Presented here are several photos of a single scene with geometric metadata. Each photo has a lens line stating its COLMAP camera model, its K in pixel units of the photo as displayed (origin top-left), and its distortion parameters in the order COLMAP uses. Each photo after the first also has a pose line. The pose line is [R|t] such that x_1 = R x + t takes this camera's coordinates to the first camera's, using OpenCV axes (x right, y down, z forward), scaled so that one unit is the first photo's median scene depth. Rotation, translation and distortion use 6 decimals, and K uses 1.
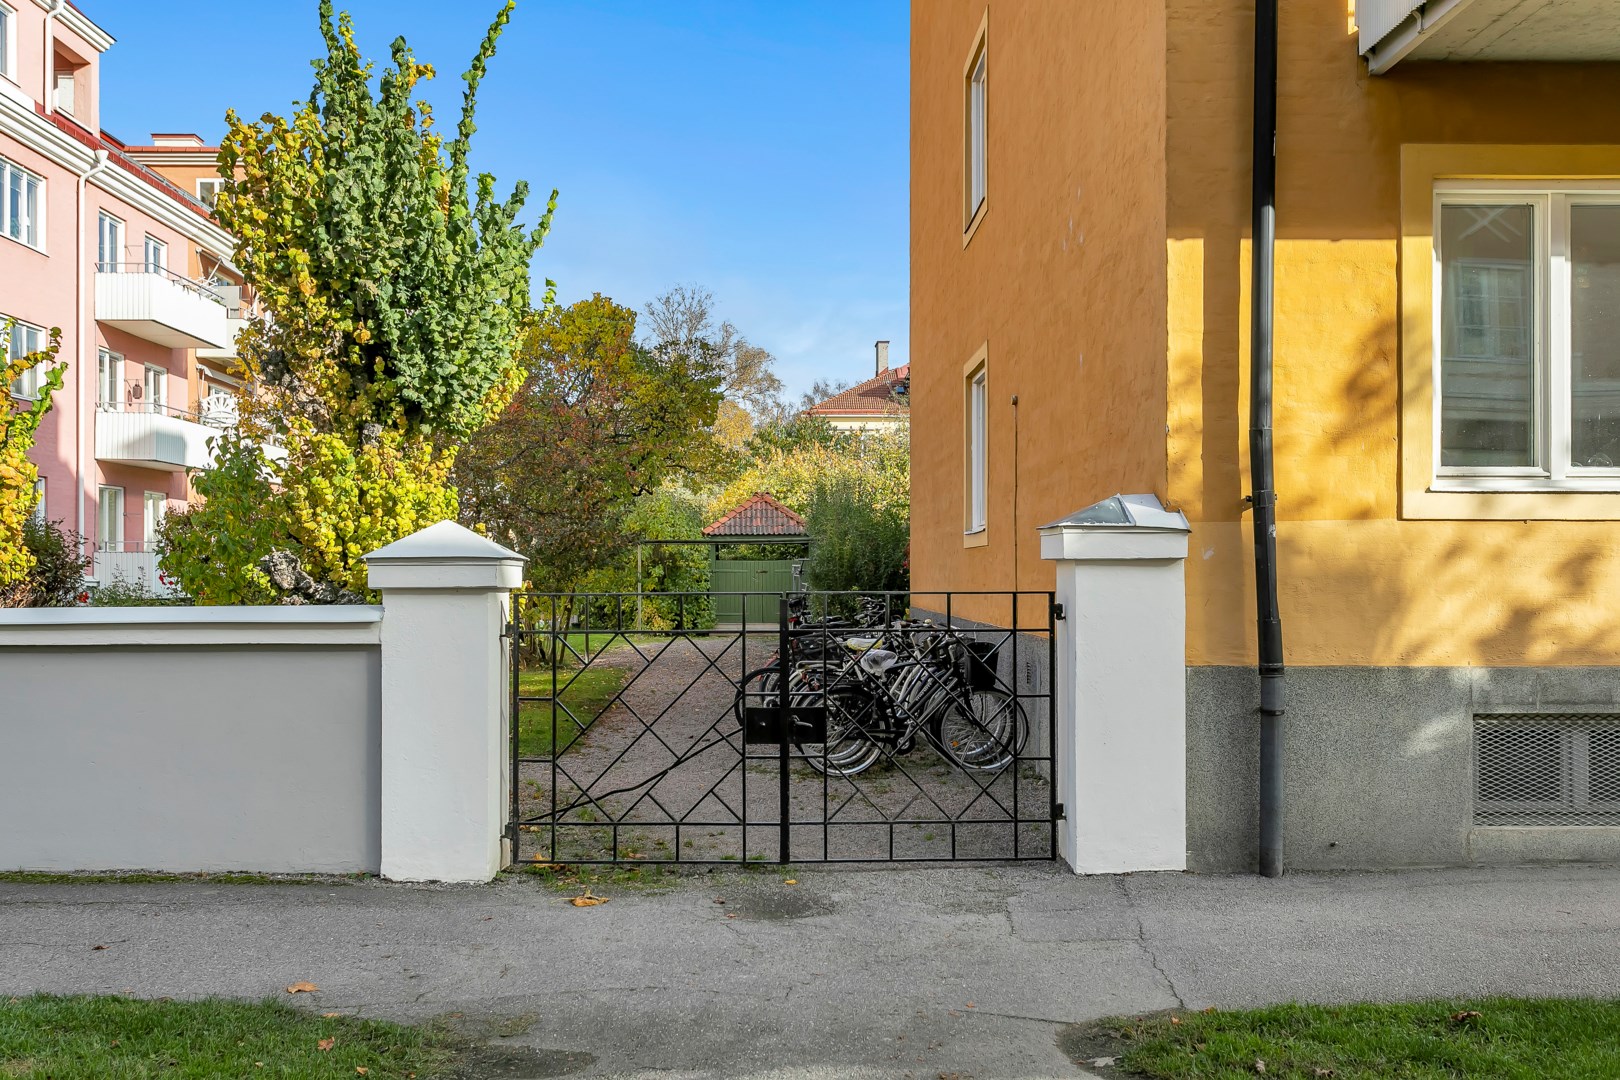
lens RADIAL K [[1483.3, 0, 809.4], [0, 1483.3, 467.8], [0, 0, 1]] dist [0.006162, 0.006004]
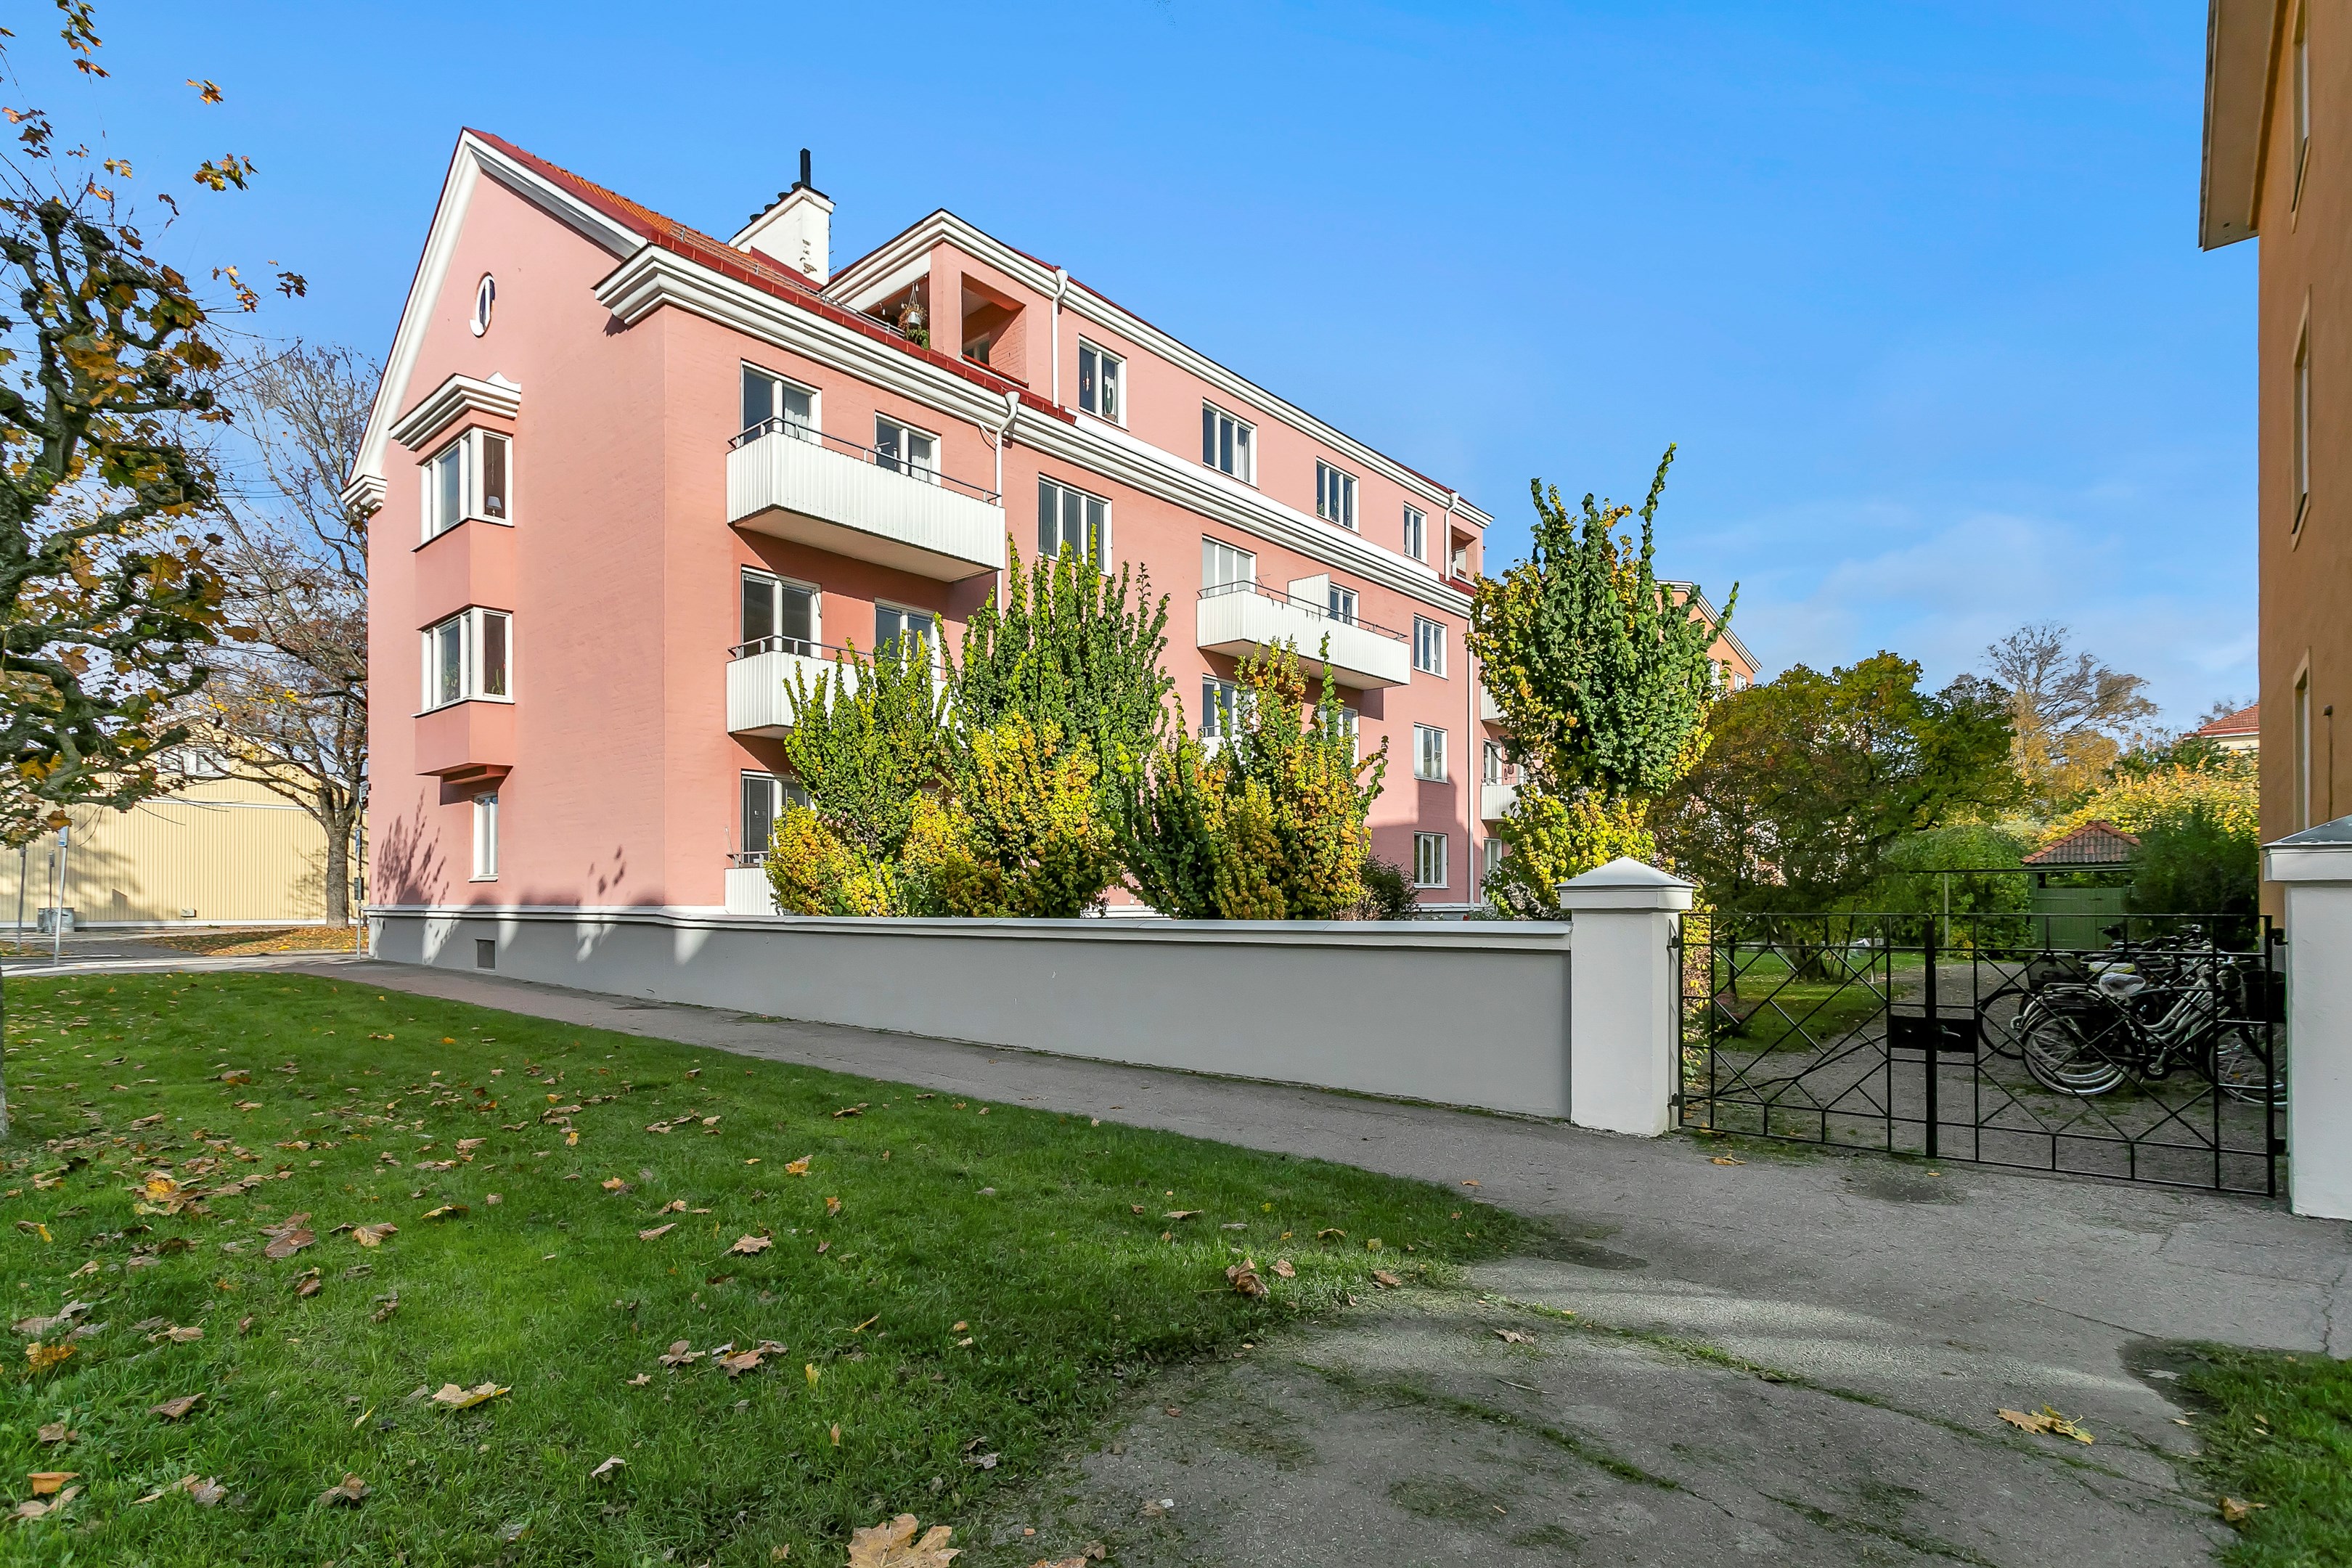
lens RADIAL K [[1153.5, 0, 1176.0], [0, 1153.5, 784.0], [0, 0, 1]] dist [0.000428, 0.000697]
pose [[0.744672, -0.068871, -0.663868, 0.124460], [0.048141, 0.997614, -0.049495, 0.001946], [0.665692, 0.004899, 0.746210, -0.019779]]
